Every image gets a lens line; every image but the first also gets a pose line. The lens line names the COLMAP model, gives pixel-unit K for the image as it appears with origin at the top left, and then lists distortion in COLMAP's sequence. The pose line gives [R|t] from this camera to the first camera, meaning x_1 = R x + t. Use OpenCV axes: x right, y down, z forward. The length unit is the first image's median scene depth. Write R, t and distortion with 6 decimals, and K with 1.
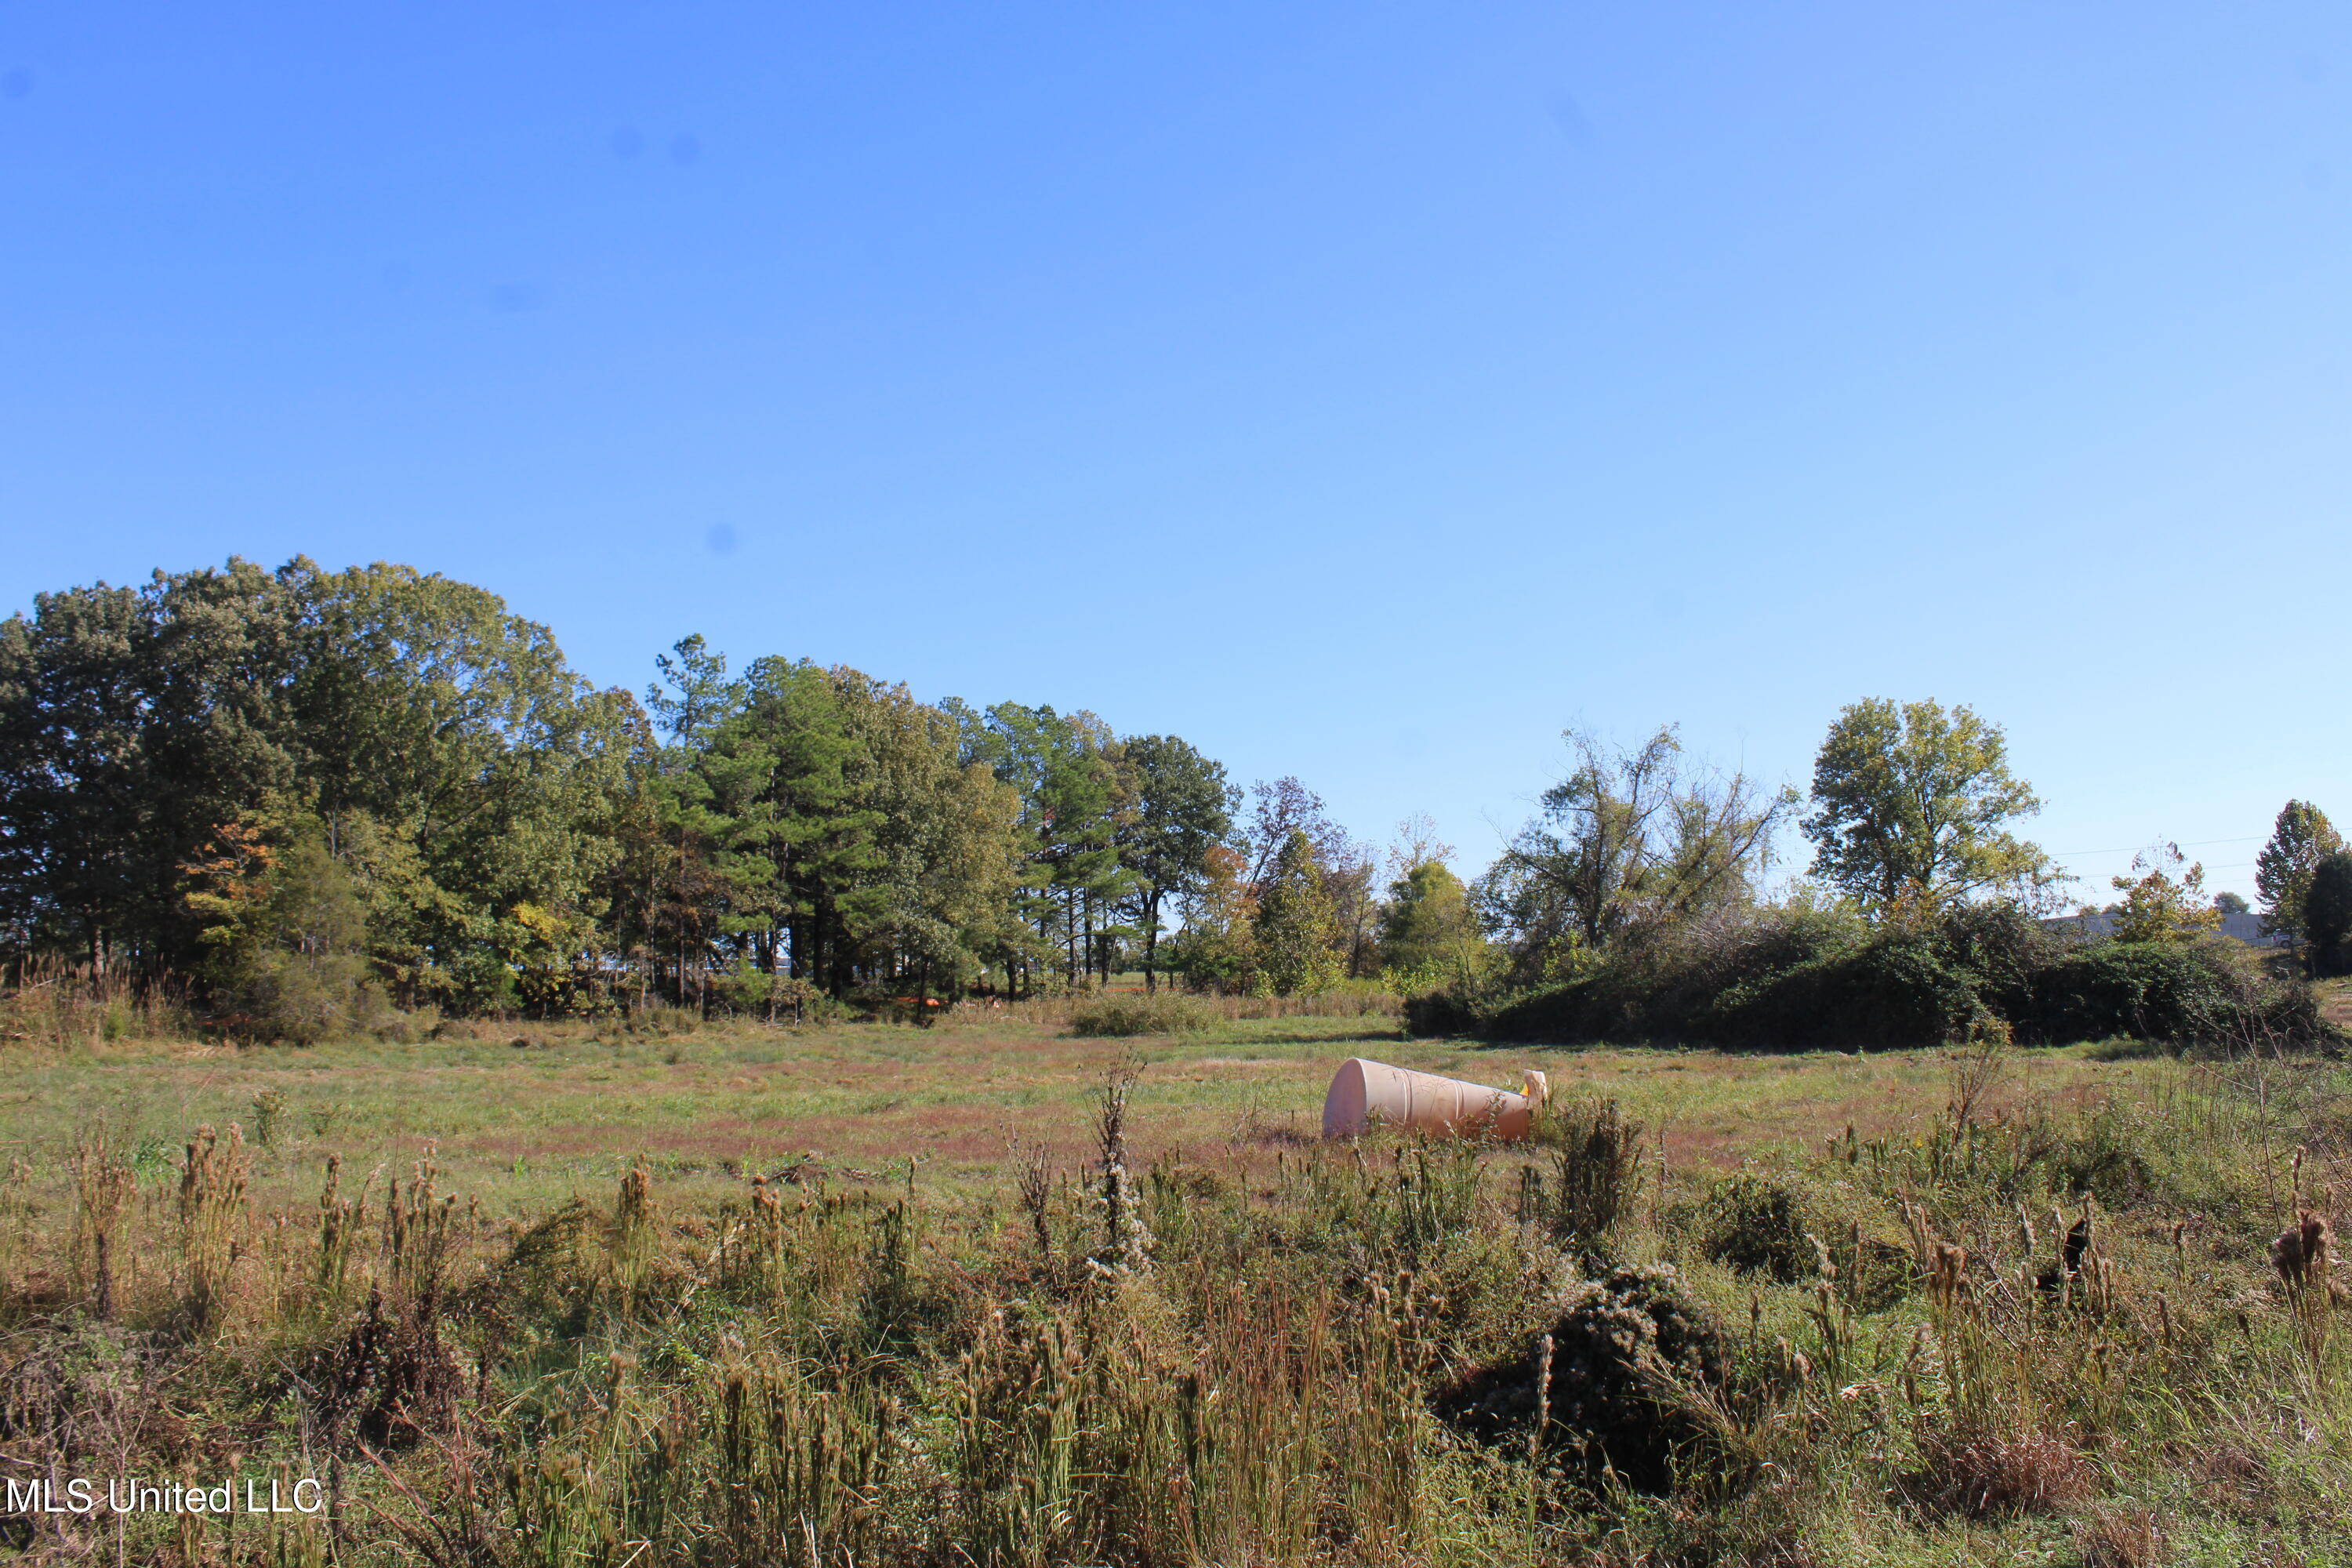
lens RADIAL K [[1929.8, 0, 1166.5], [0, 1929.8, 760.3], [0, 0, 1]] dist [-0.166204, 0.133987]
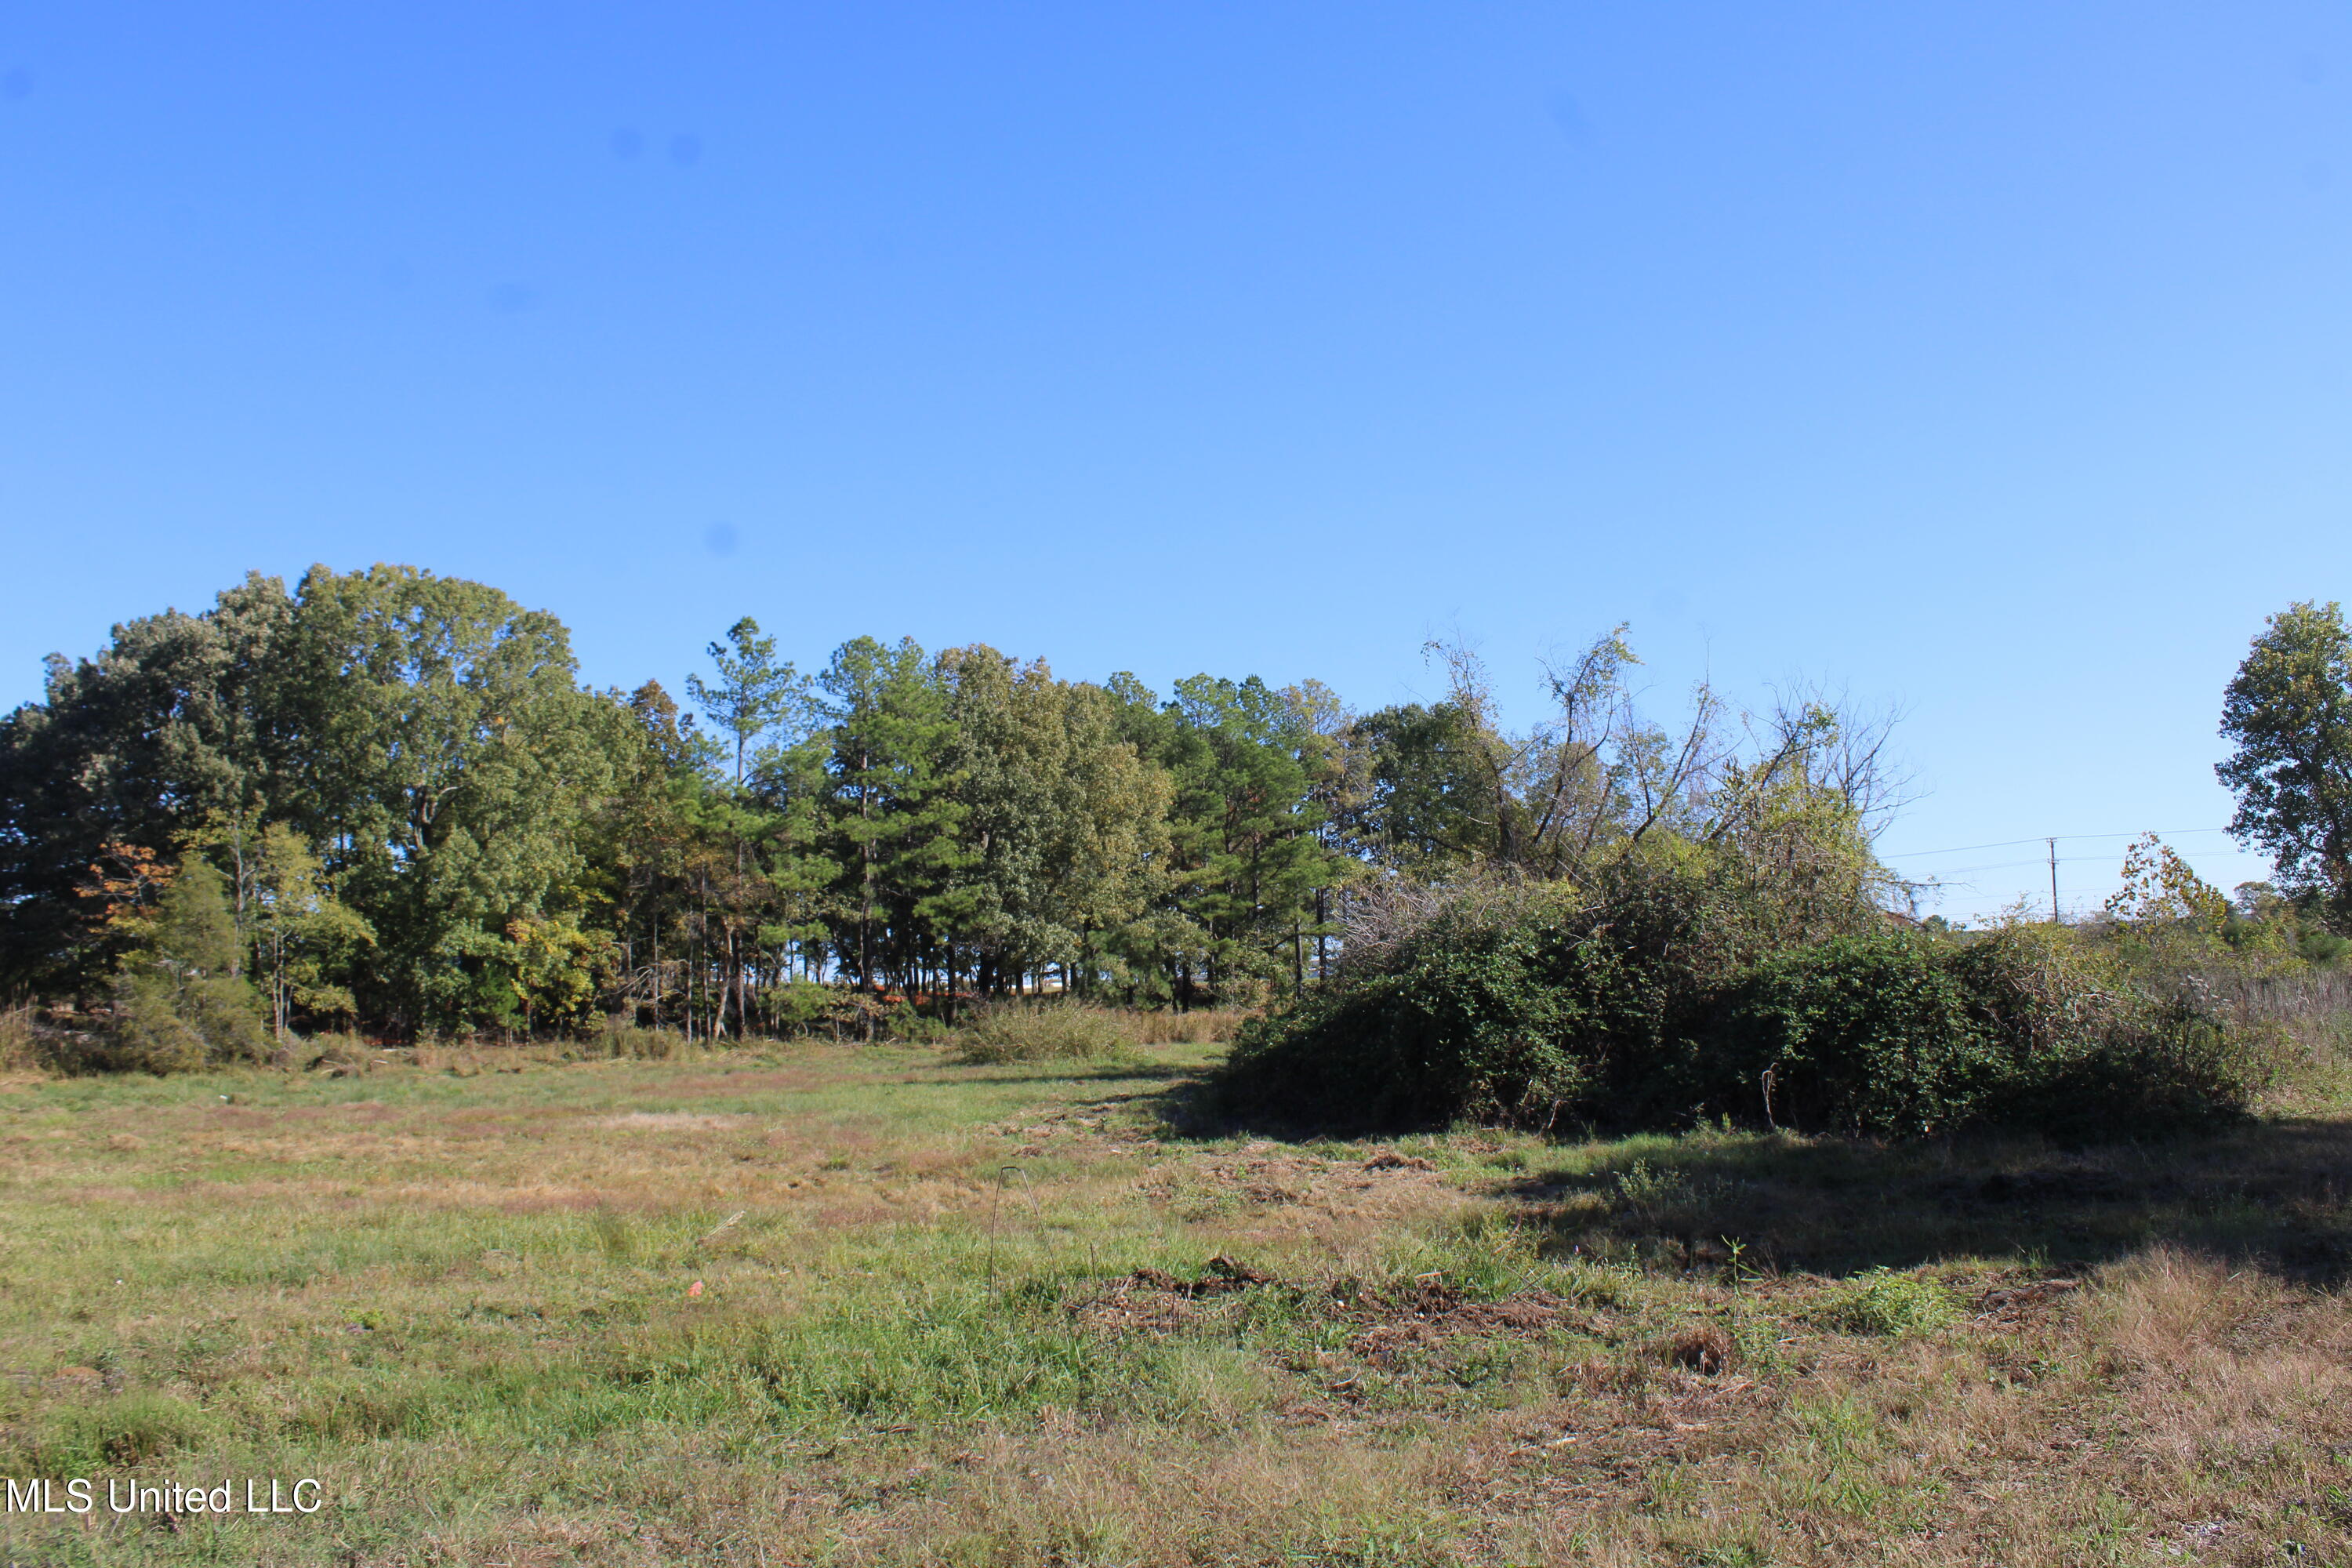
lens RADIAL K [[1929.8, 0, 1166.5], [0, 1929.8, 760.3], [0, 0, 1]] dist [-0.166204, 0.133987]
pose [[0.950474, -0.050388, -0.306693, 0.210629], [0.050763, 0.998688, -0.006762, 0.017572], [0.306631, -0.009142, 0.951785, 0.180810]]
